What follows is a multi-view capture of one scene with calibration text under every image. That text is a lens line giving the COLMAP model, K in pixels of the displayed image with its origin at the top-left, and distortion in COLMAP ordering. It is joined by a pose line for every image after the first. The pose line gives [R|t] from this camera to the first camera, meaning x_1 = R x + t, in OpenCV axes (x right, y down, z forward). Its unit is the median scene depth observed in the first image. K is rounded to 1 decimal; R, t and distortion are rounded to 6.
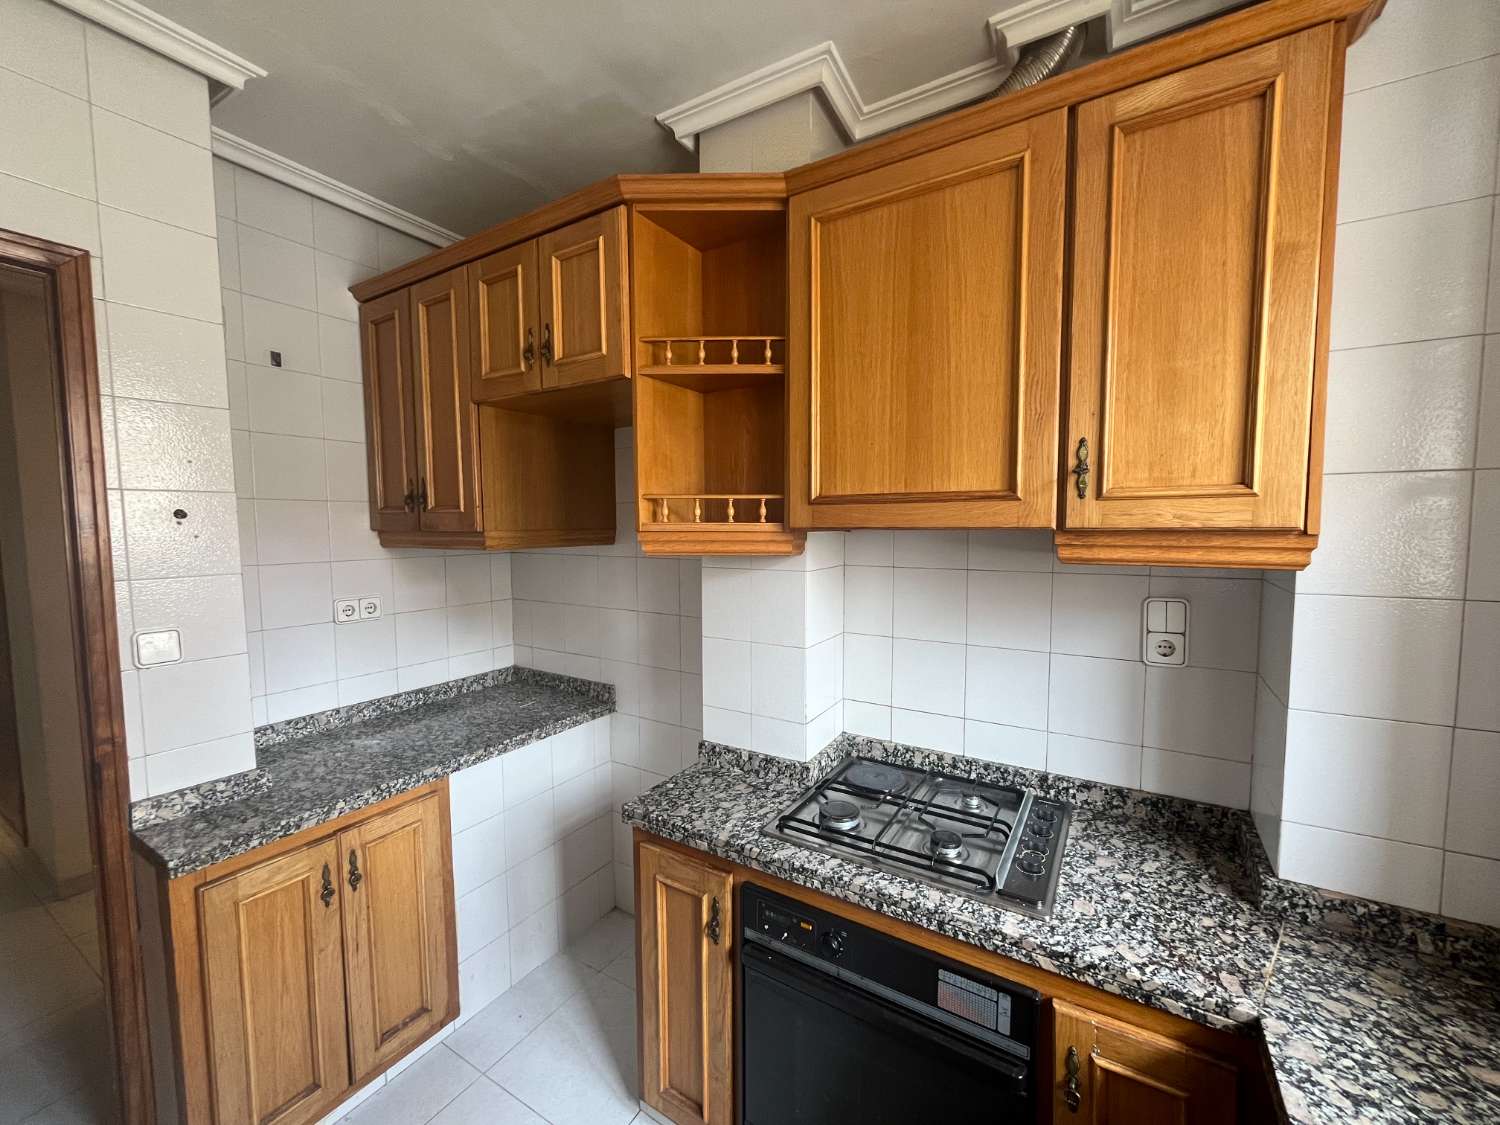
lens RADIAL K [[610.2, 0, 751.1], [0, 610.2, 561.9], [0, 0, 1]] dist [-0.002191, -0.000593]
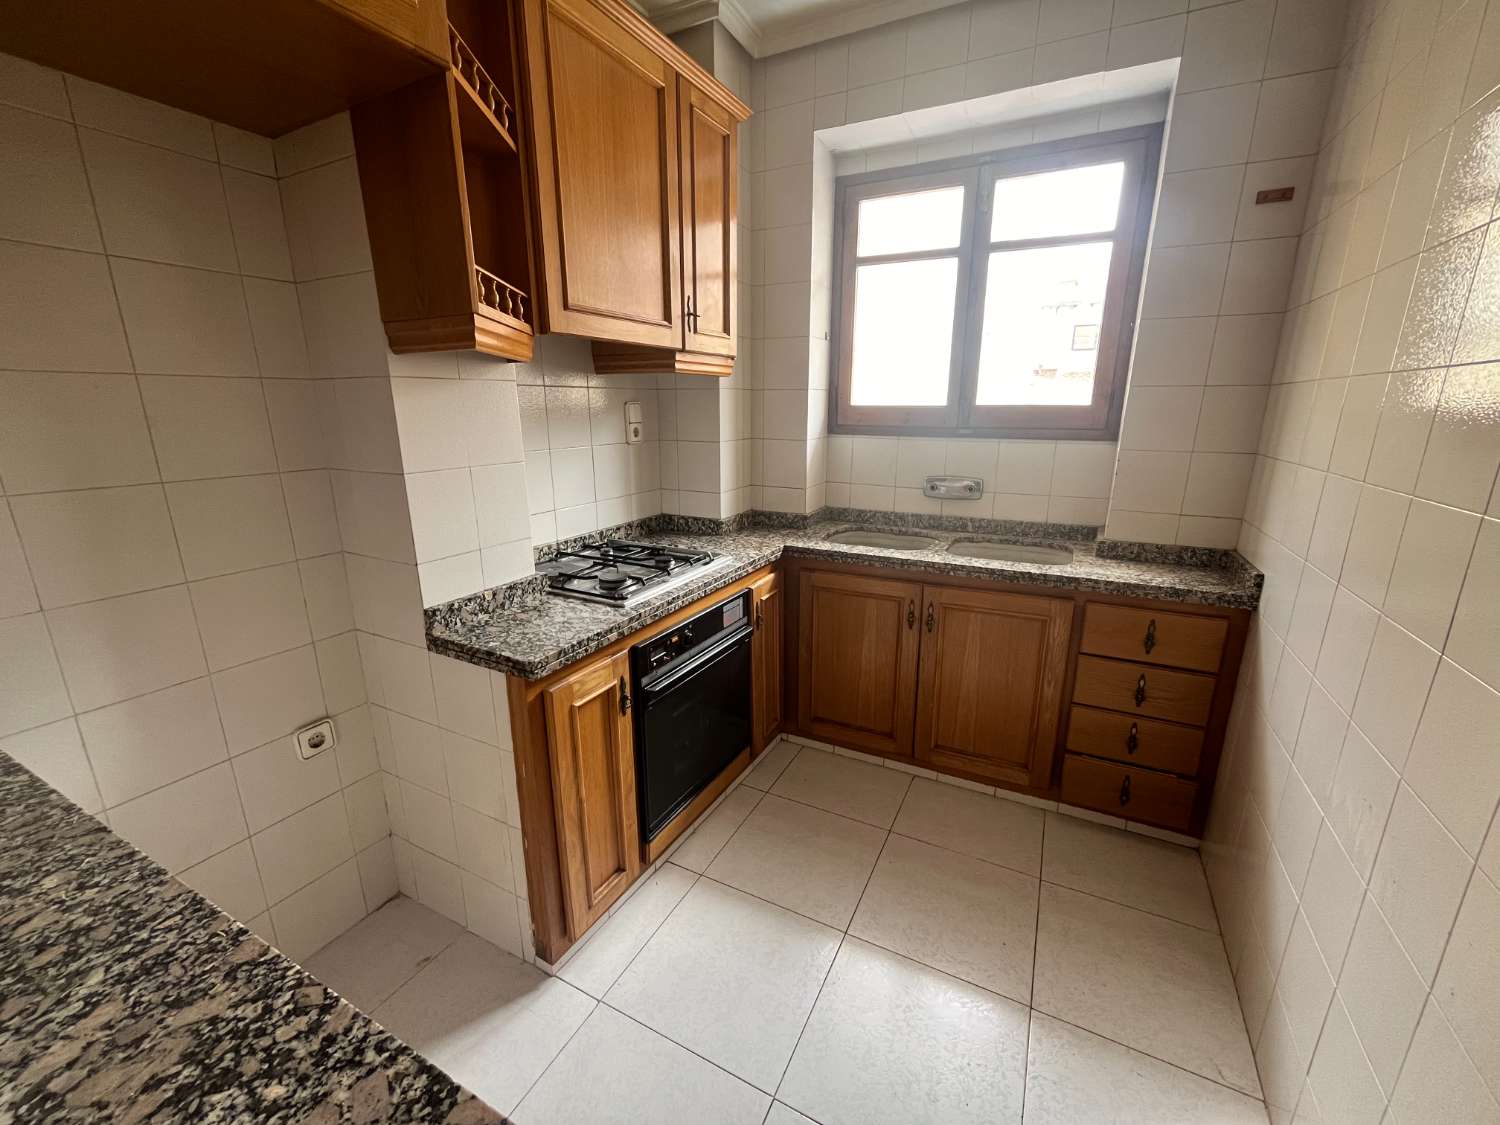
lens RADIAL K [[610.2, 0, 754.6], [0, 610.2, 566.2], [0, 0, 1]] dist [-0.002191, -0.000593]
pose [[-0.074686, -0.249950, 0.965374, -1.069272], [0.072624, 0.964144, 0.255250, 0.090505], [-0.994559, 0.089173, -0.053856, 0.782302]]
